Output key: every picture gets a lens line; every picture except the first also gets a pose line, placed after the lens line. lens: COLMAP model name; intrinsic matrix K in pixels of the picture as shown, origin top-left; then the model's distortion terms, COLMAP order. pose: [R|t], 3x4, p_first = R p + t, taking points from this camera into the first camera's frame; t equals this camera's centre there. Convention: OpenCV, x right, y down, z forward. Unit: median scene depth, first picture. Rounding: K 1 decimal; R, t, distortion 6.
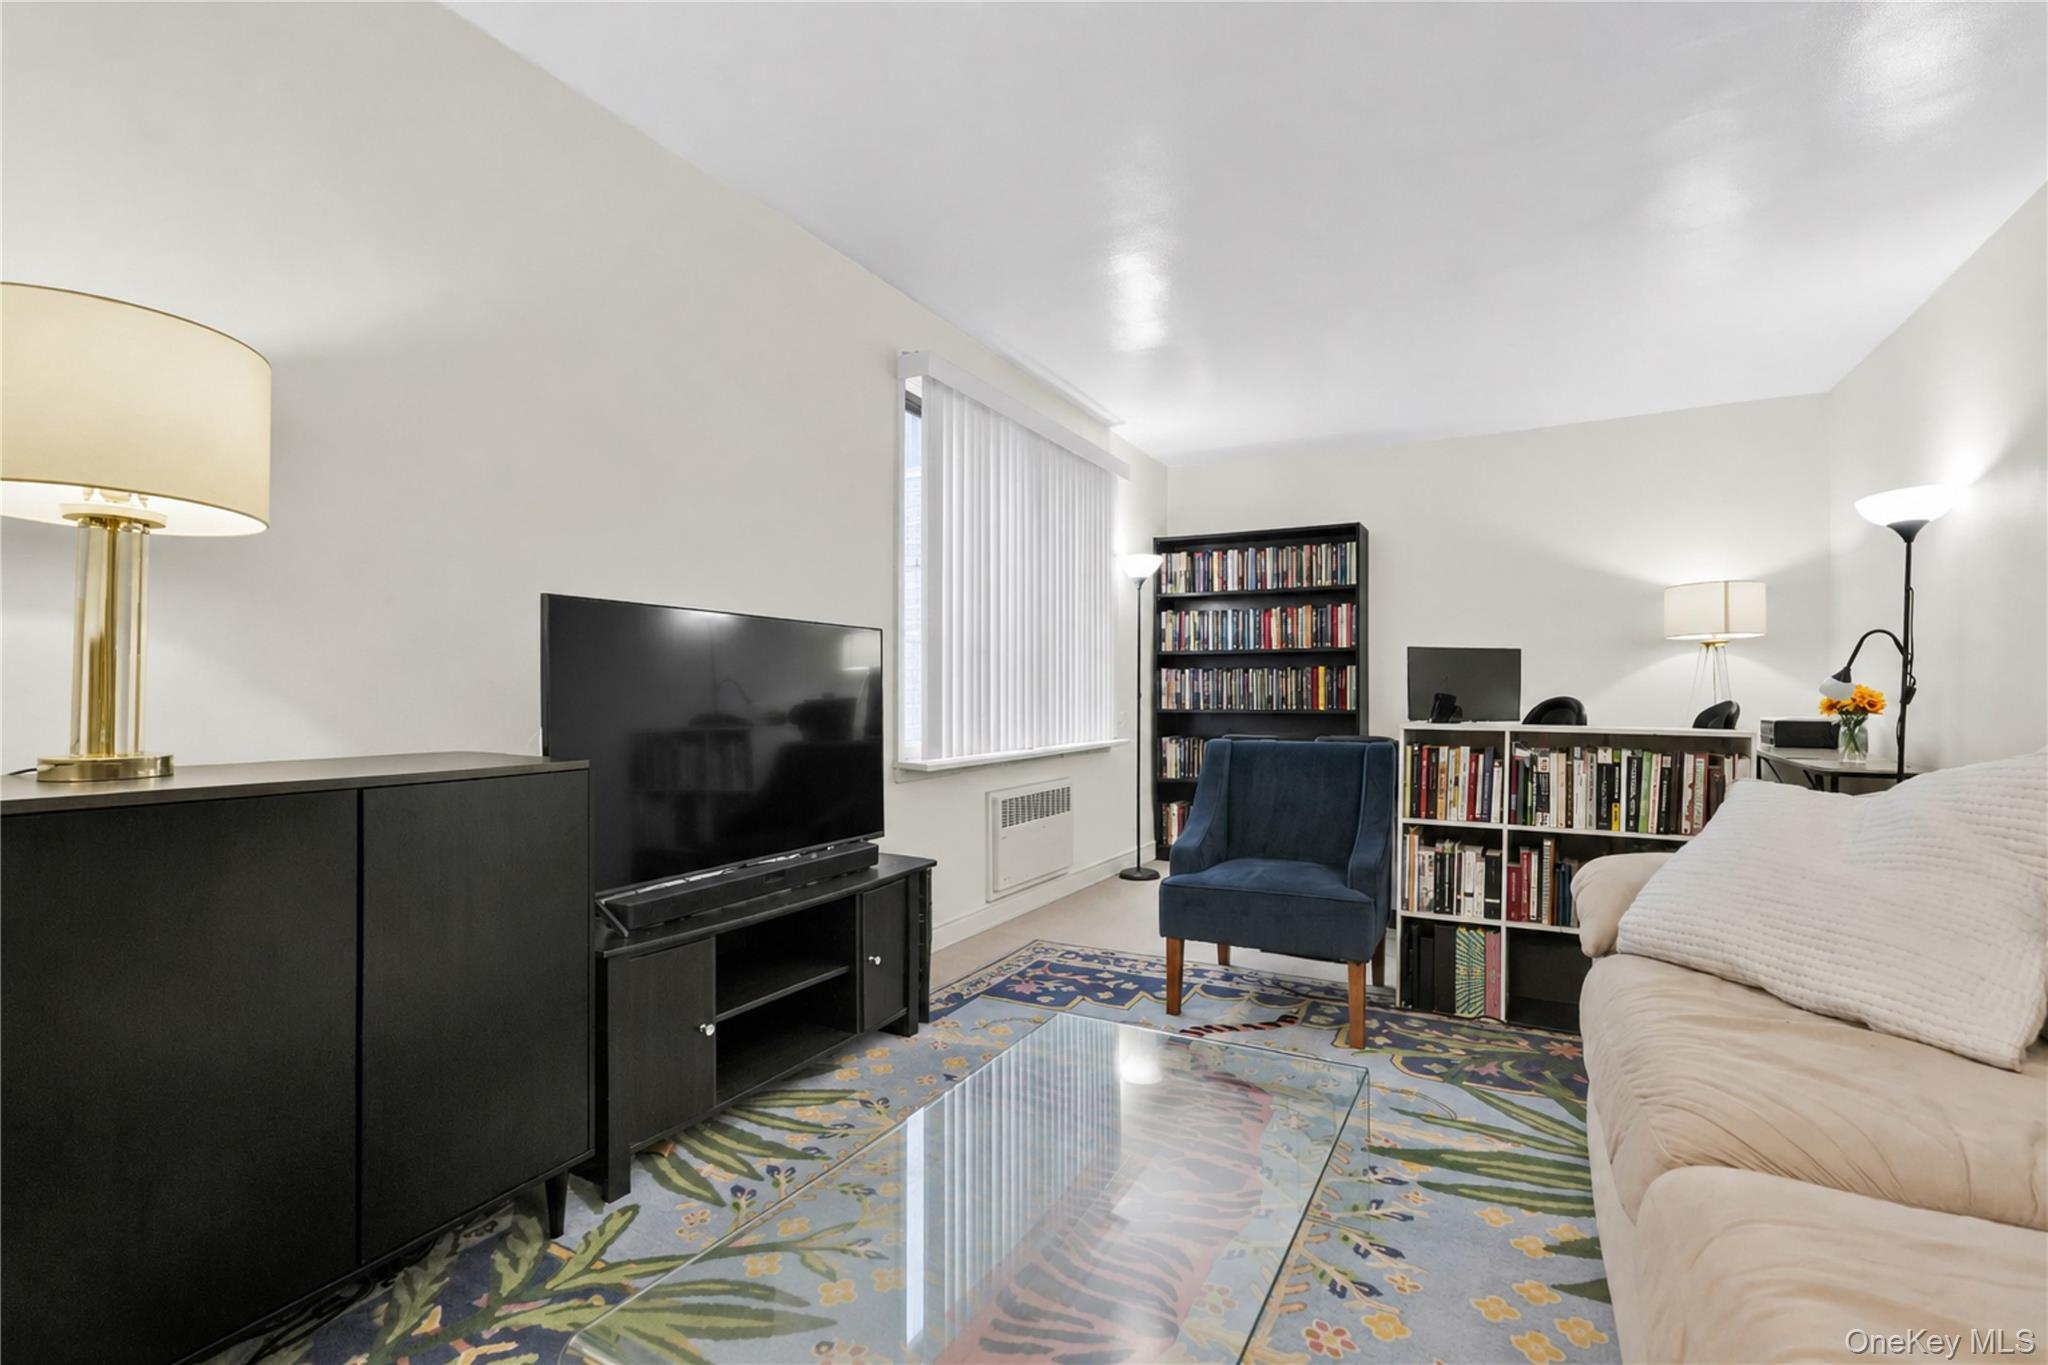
lens RADIAL K [[913.0, 0, 1022.6], [0, 913.0, 707.7], [0, 0, 1]] dist [-0.001563, 0.000275]
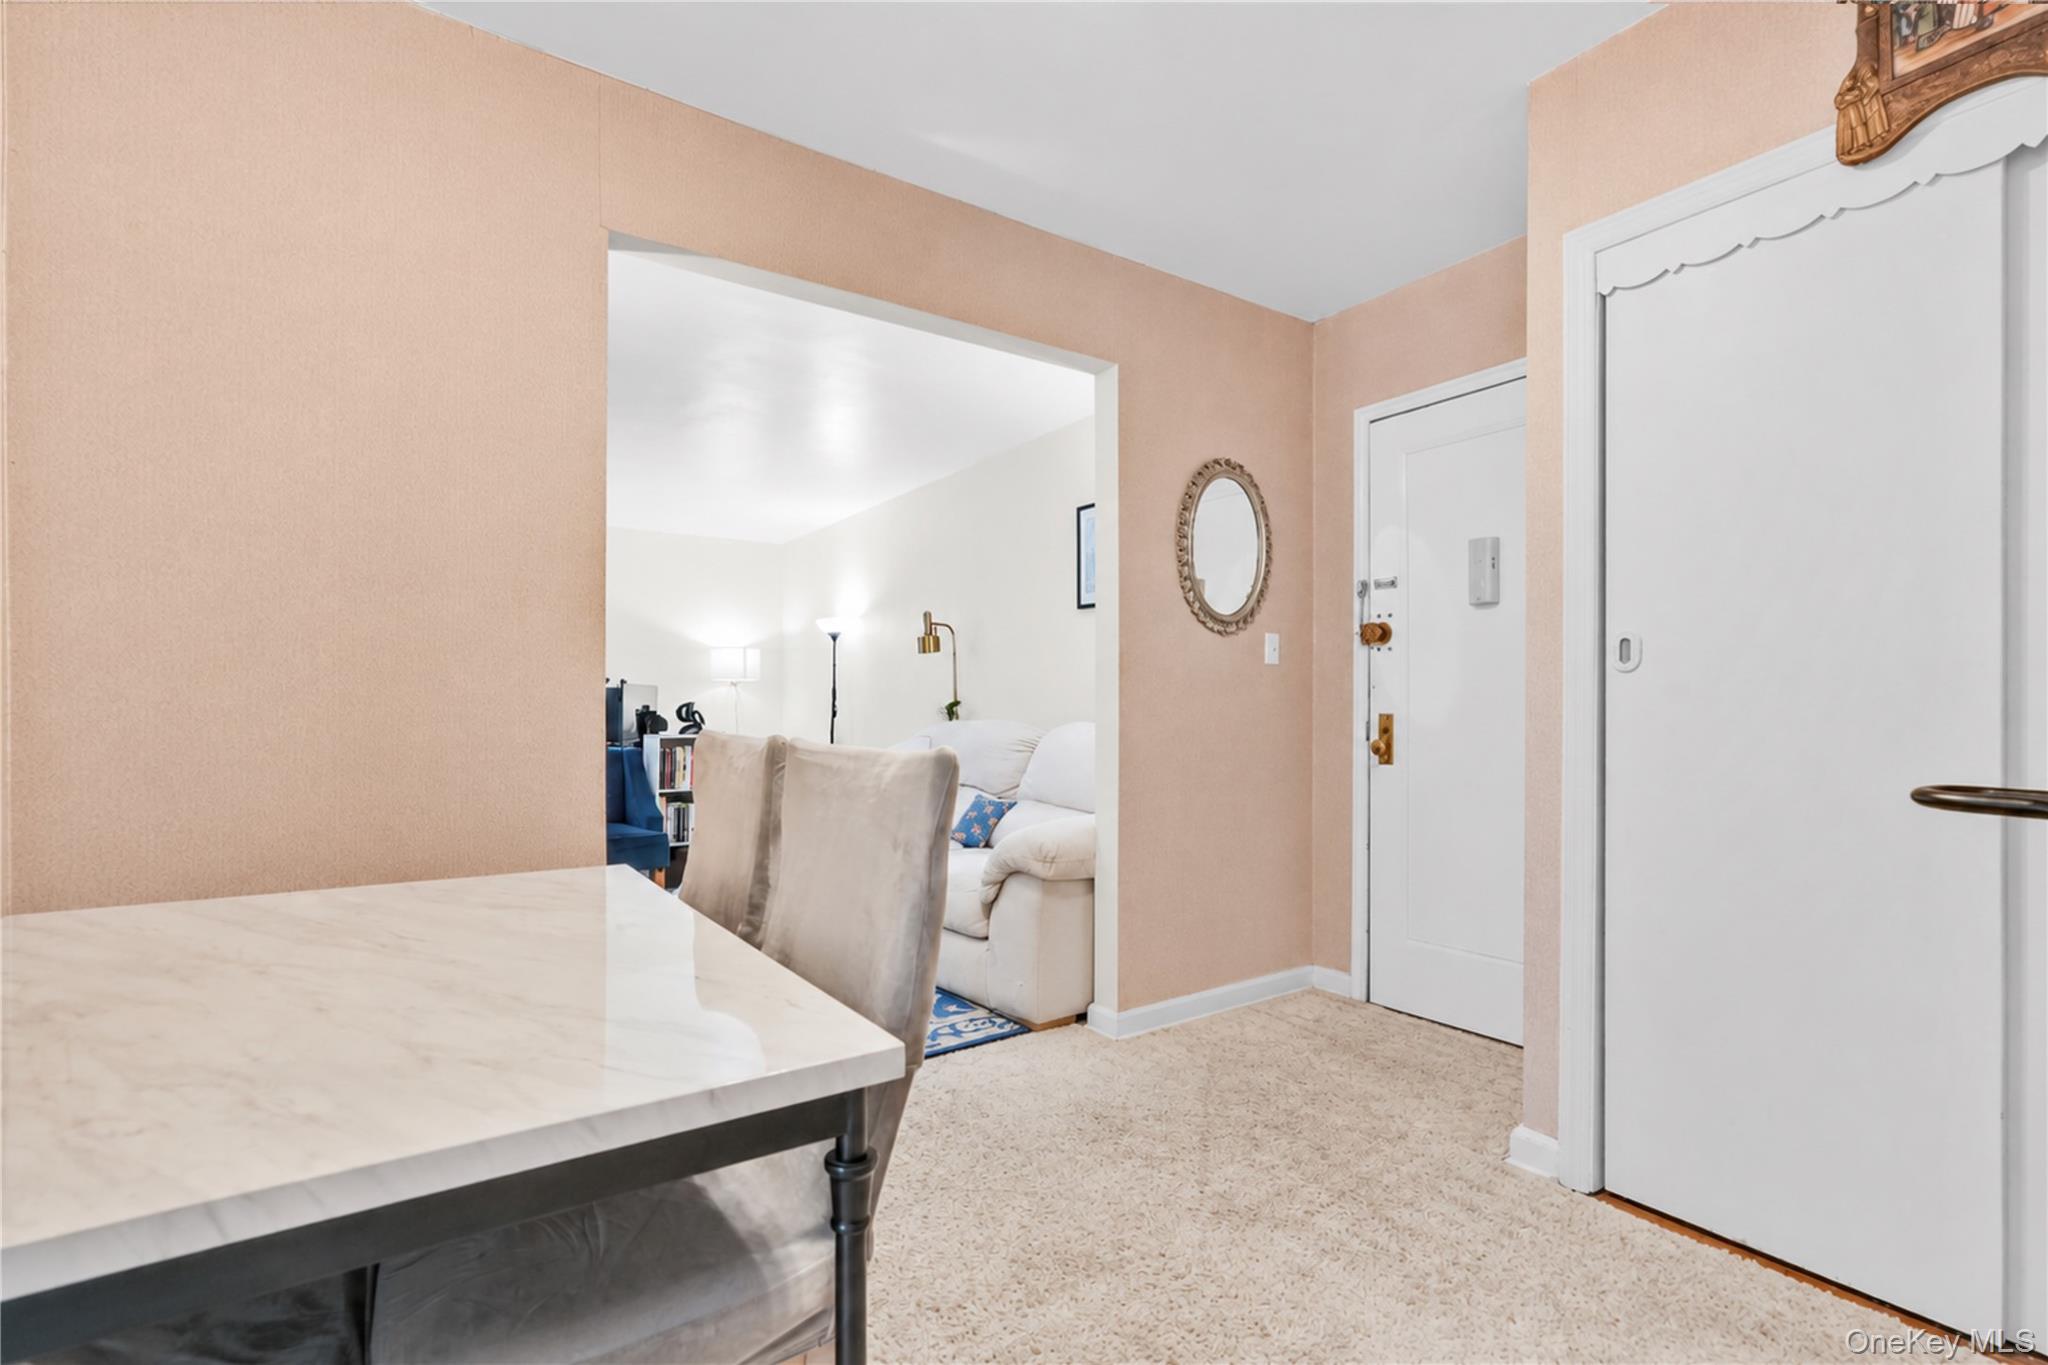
lens RADIAL K [[913.0, 0, 1022.6], [0, 913.0, 707.7], [0, 0, 1]] dist [-0.001563, 0.000275]
pose [[0.451954, 0.001186, 0.892041, -0.812622], [0.006380, 0.999969, -0.004561, -0.020611], [-0.892018, 0.007752, 0.451932, -0.389982]]
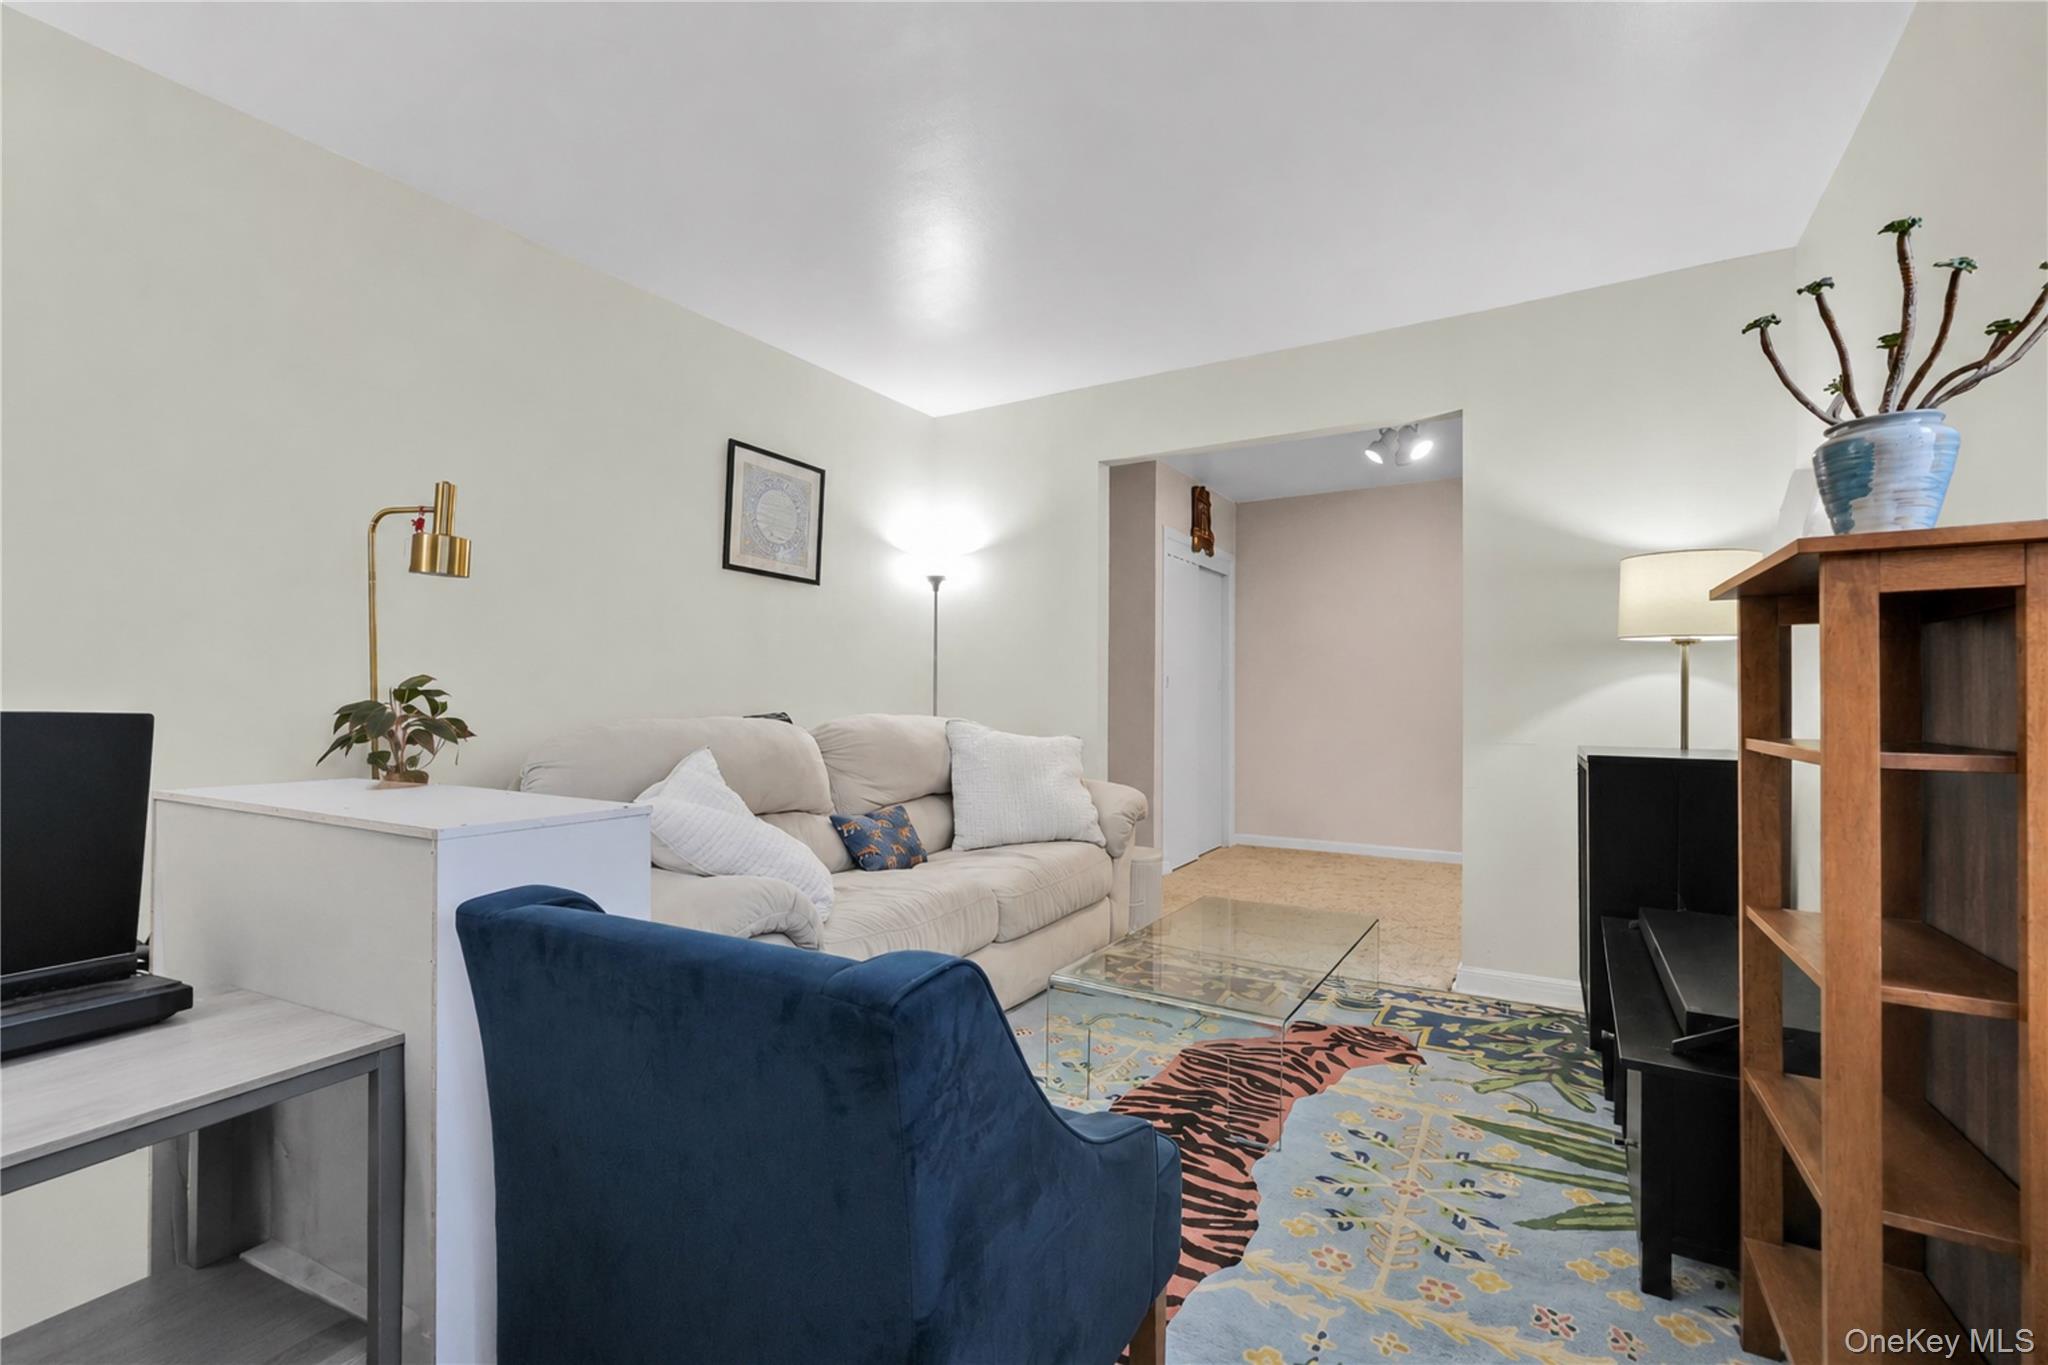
lens RADIAL K [[913.0, 0, 1022.6], [0, 913.0, 707.7], [0, 0, 1]] dist [-0.001563, 0.000275]
pose [[-0.998970, -0.003208, 0.045264, 0.210447], [-0.002391, 0.999833, 0.018111, -0.038474], [-0.045315, 0.017984, -0.998811, 1.466139]]
